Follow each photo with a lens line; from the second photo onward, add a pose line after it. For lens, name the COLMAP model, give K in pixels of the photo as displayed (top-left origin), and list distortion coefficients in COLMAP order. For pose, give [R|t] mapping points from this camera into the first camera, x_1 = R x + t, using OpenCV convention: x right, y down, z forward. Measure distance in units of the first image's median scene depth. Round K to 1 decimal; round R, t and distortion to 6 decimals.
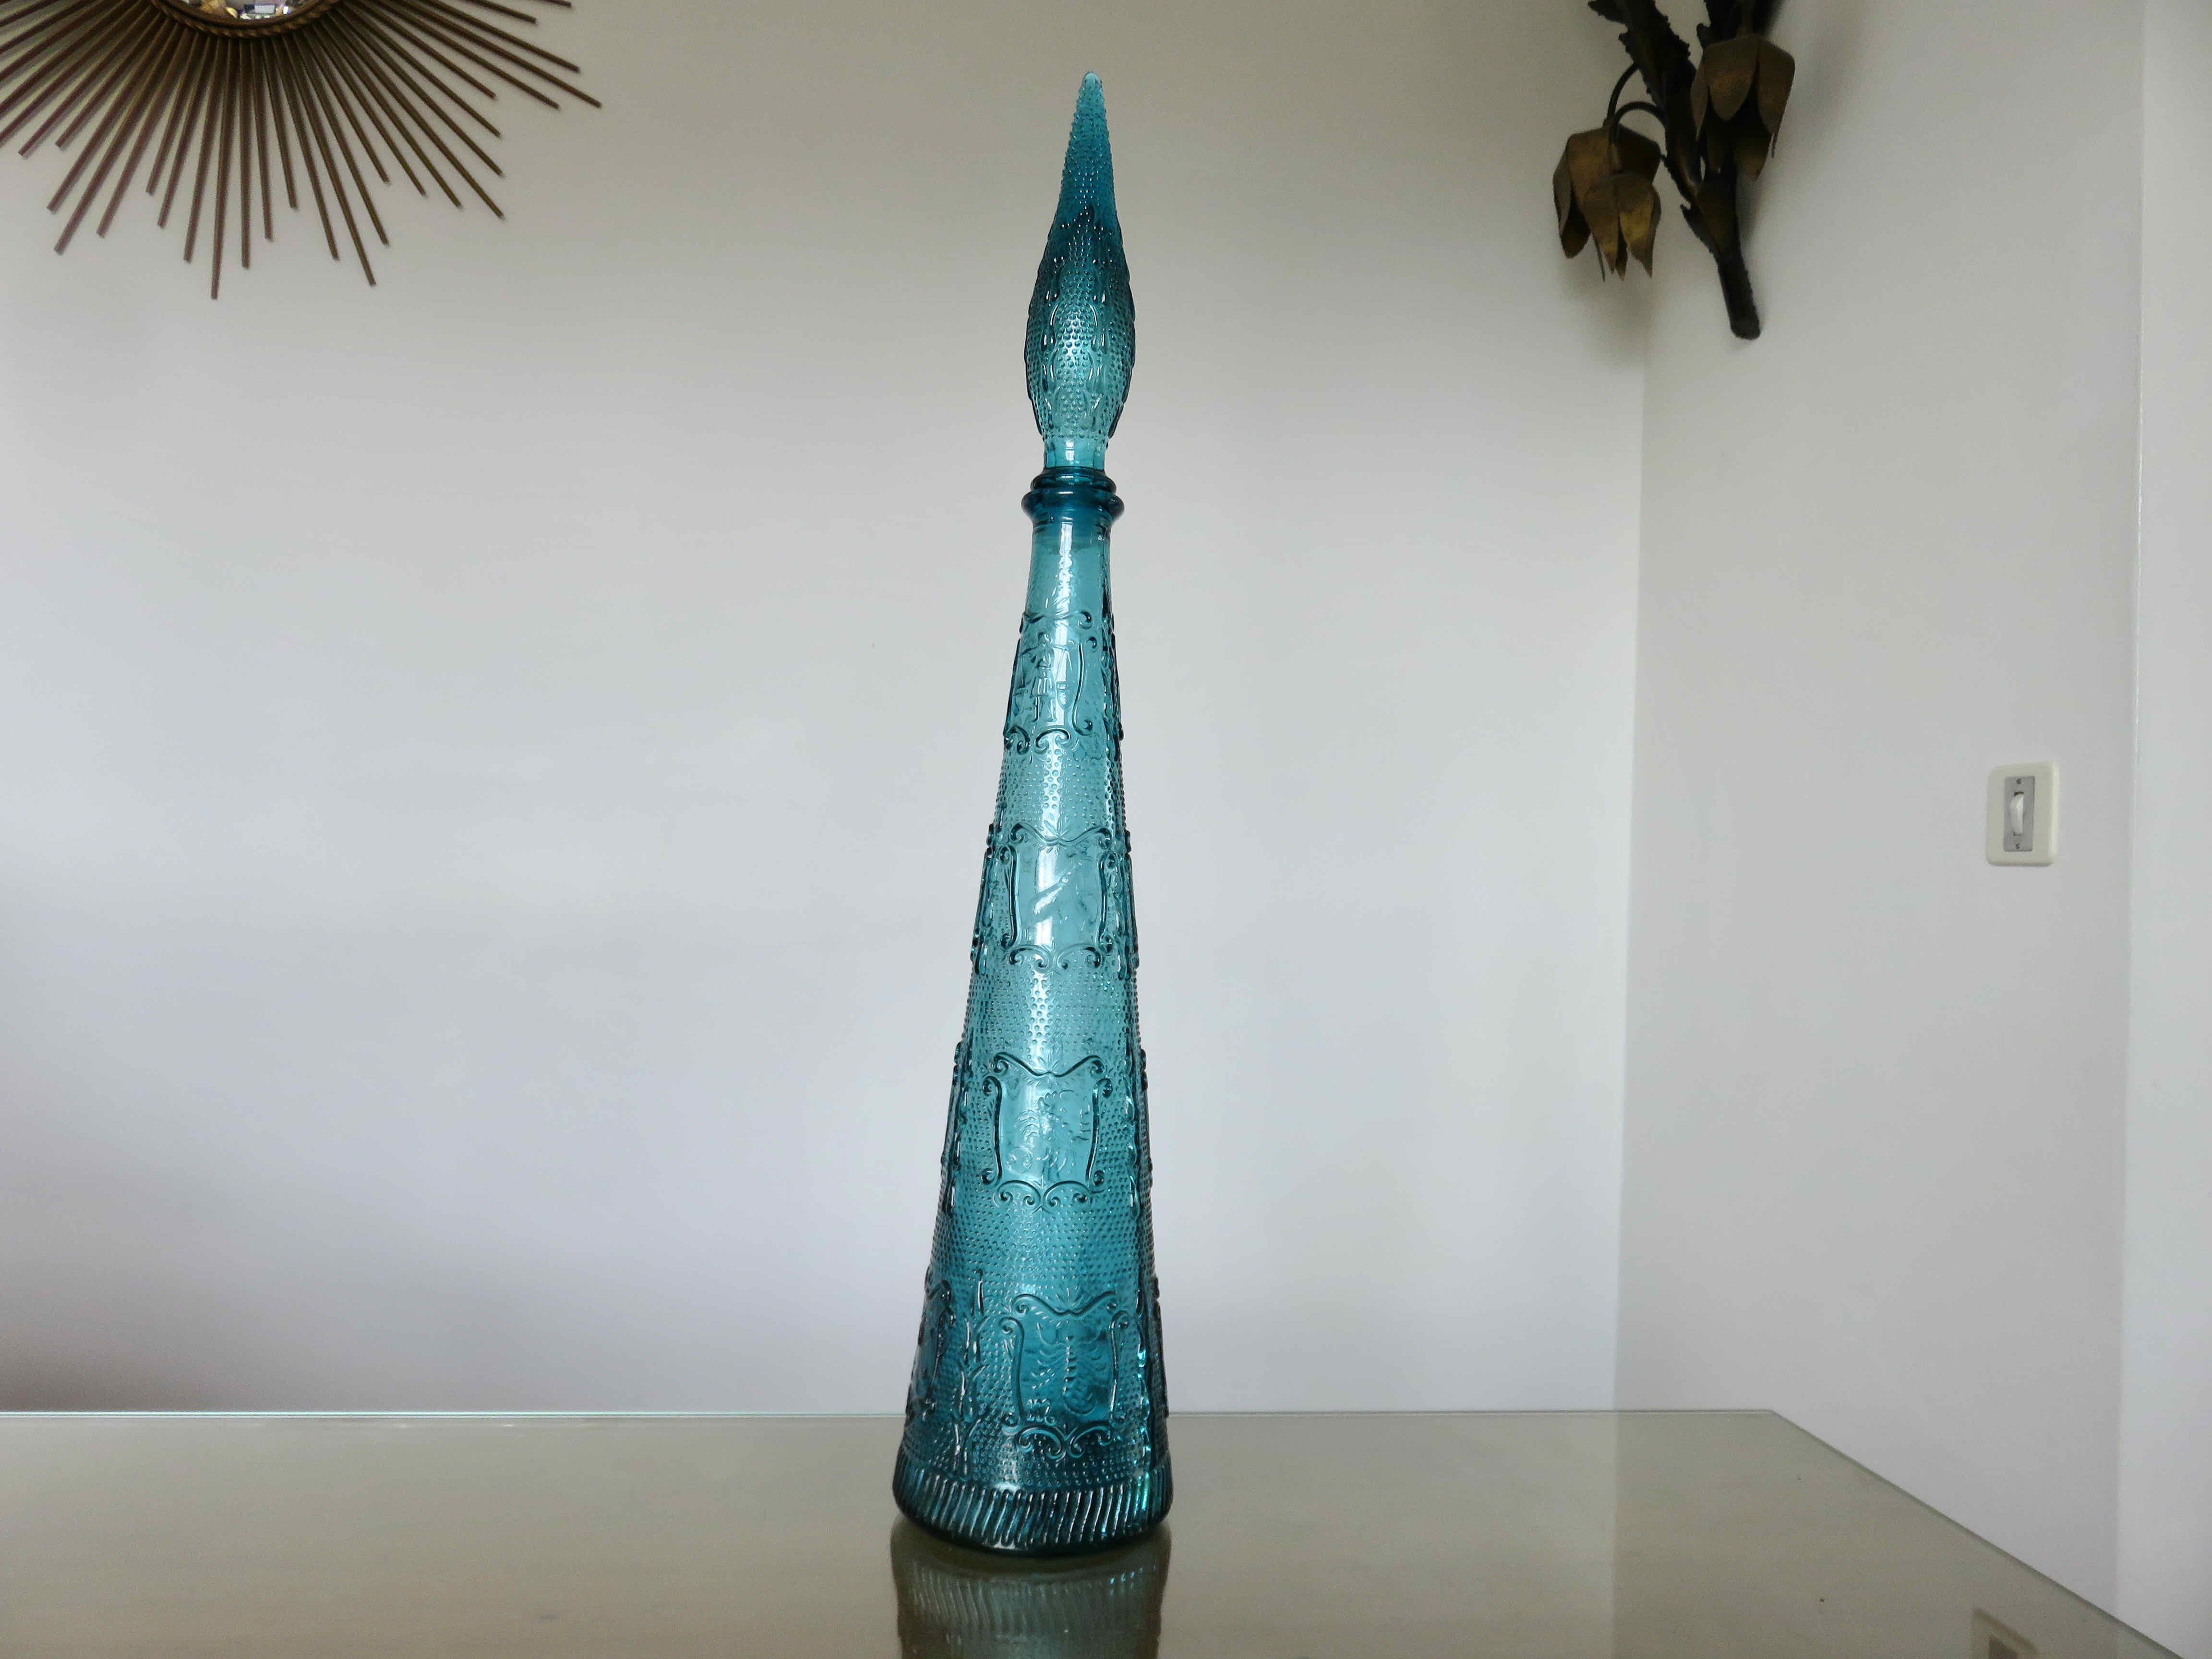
lens RADIAL K [[1674.5, 0, 1100.7], [0, 1674.5, 840.3], [0, 0, 1]] dist [-0.000088, -0.001756]
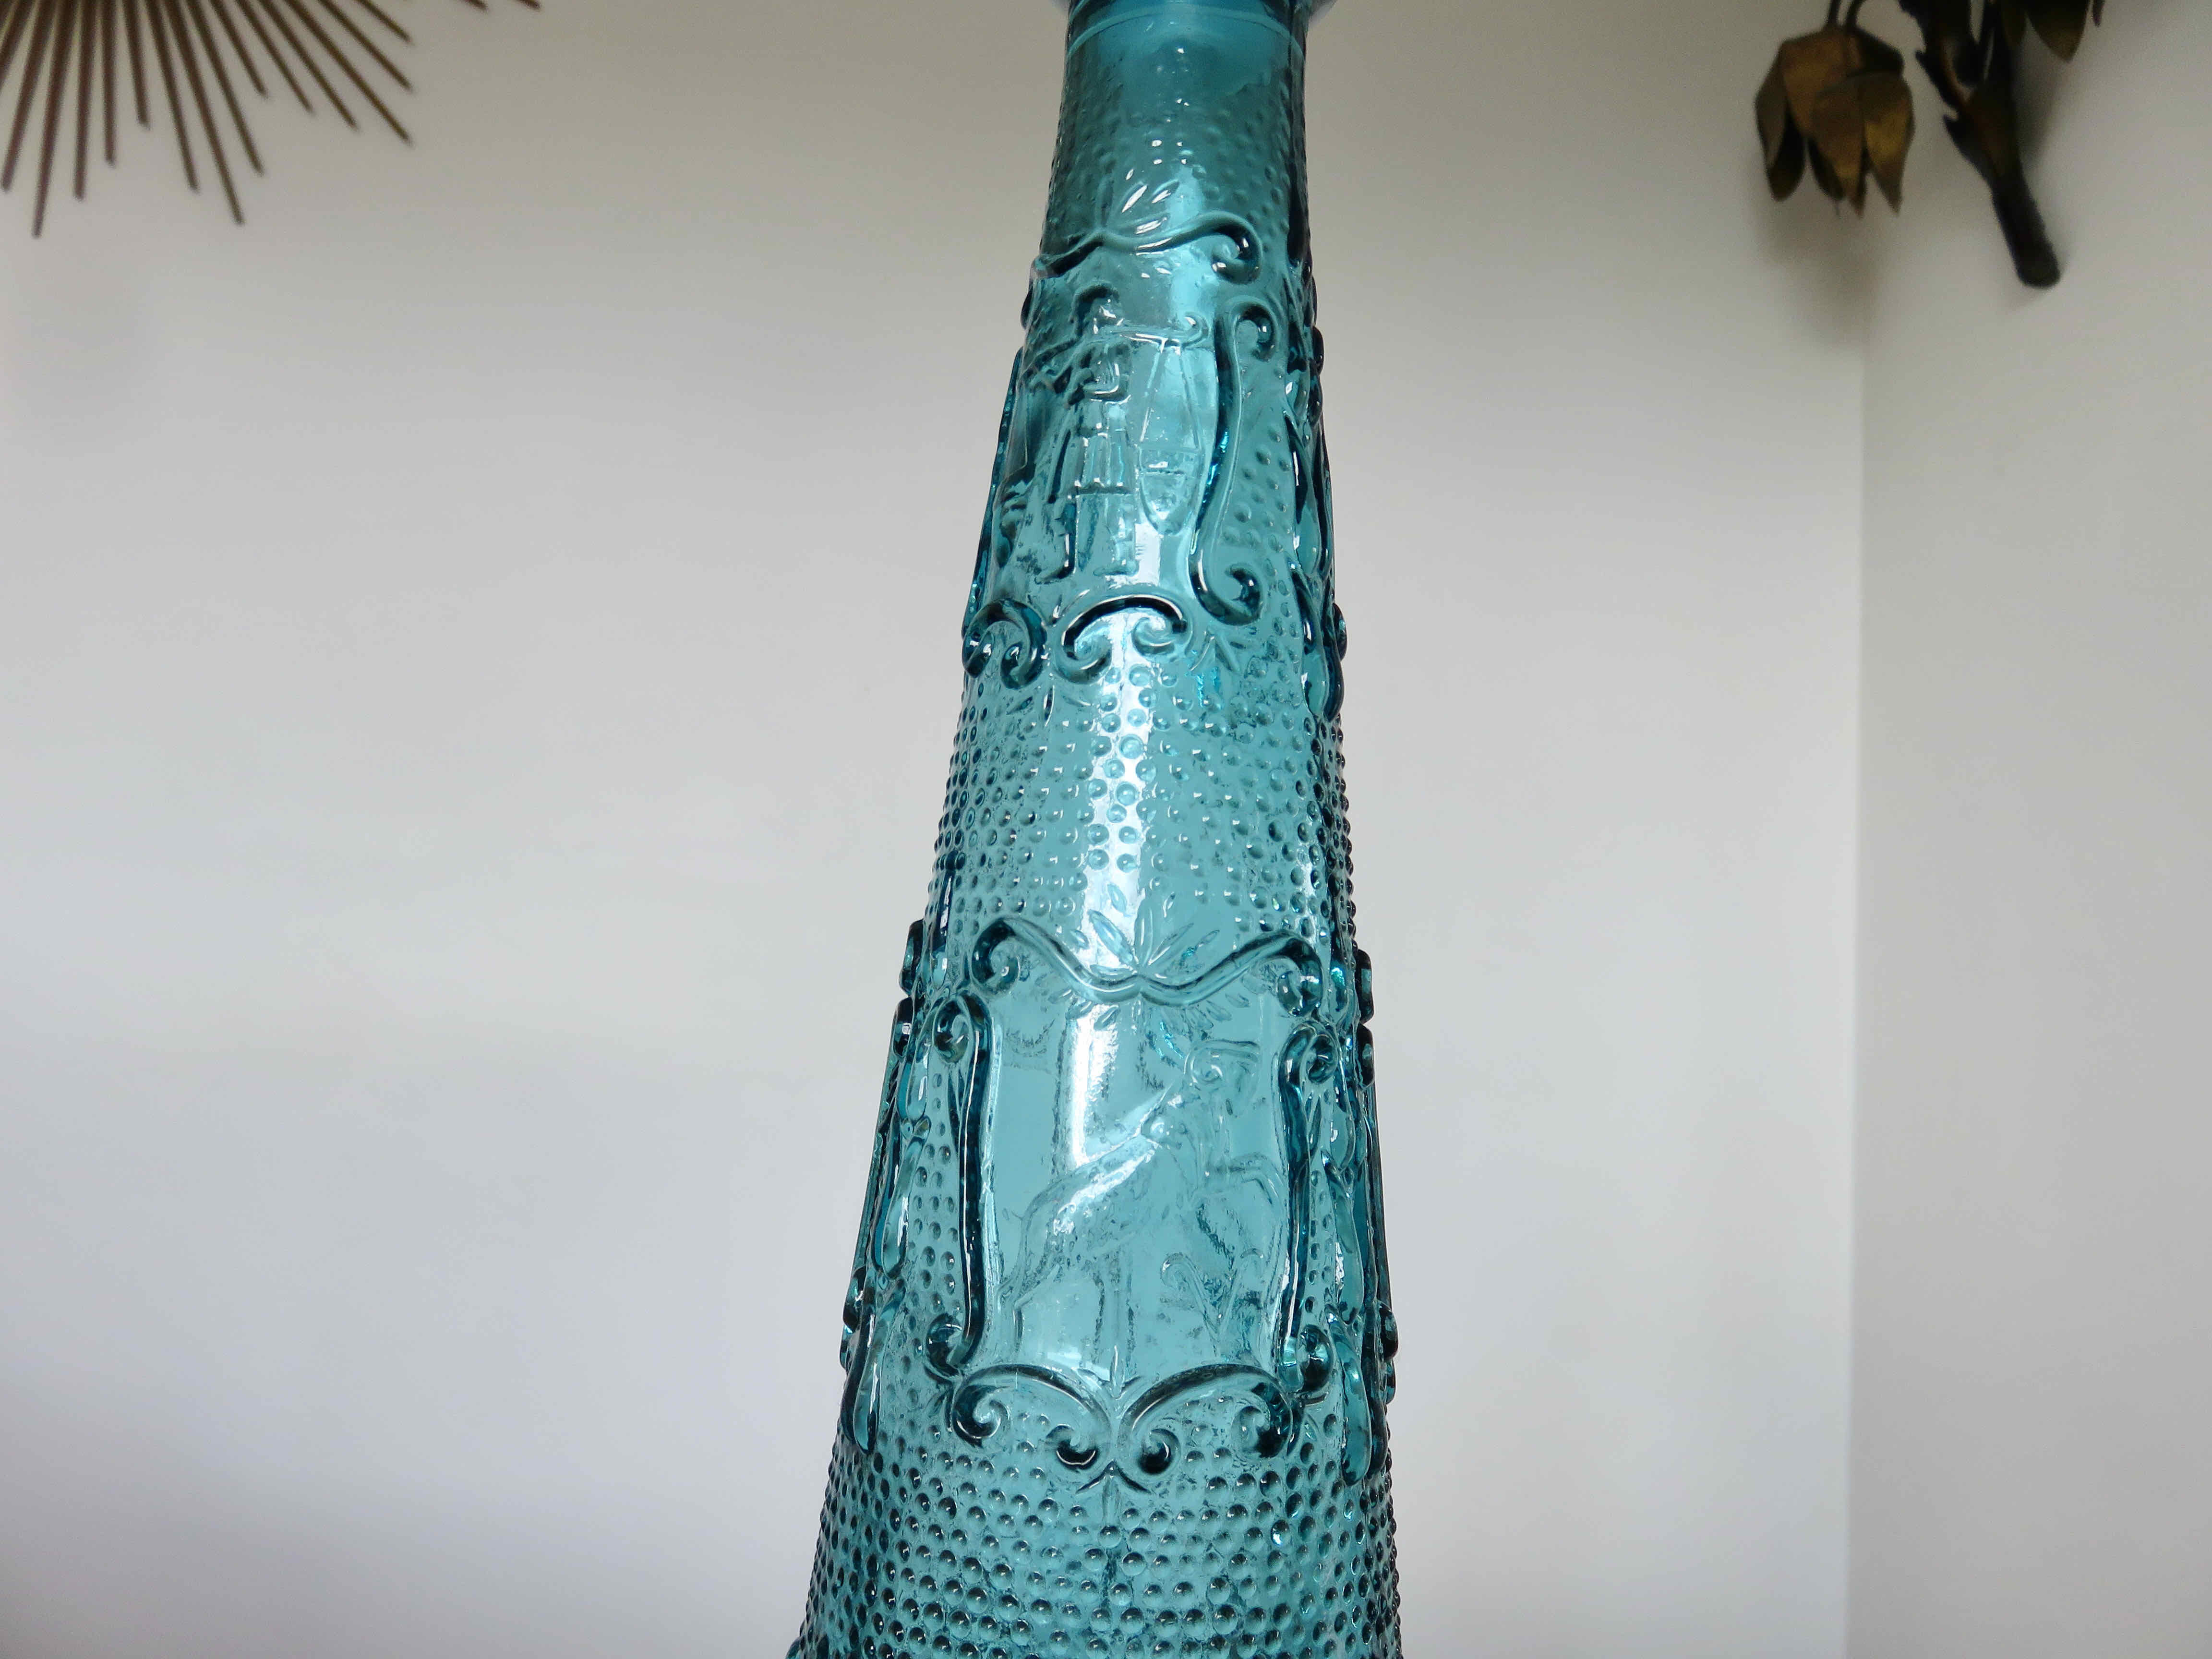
lens RADIAL K [[1674.5, 0, 1100.7], [0, 1674.5, 840.3], [0, 0, 1]] dist [-0.000088, -0.001756]
pose [[0.999566, 0.013176, -0.026333, -0.024036], [-0.014748, 0.998063, -0.060432, -0.006542], [0.025486, 0.060794, 0.997825, 0.699532]]
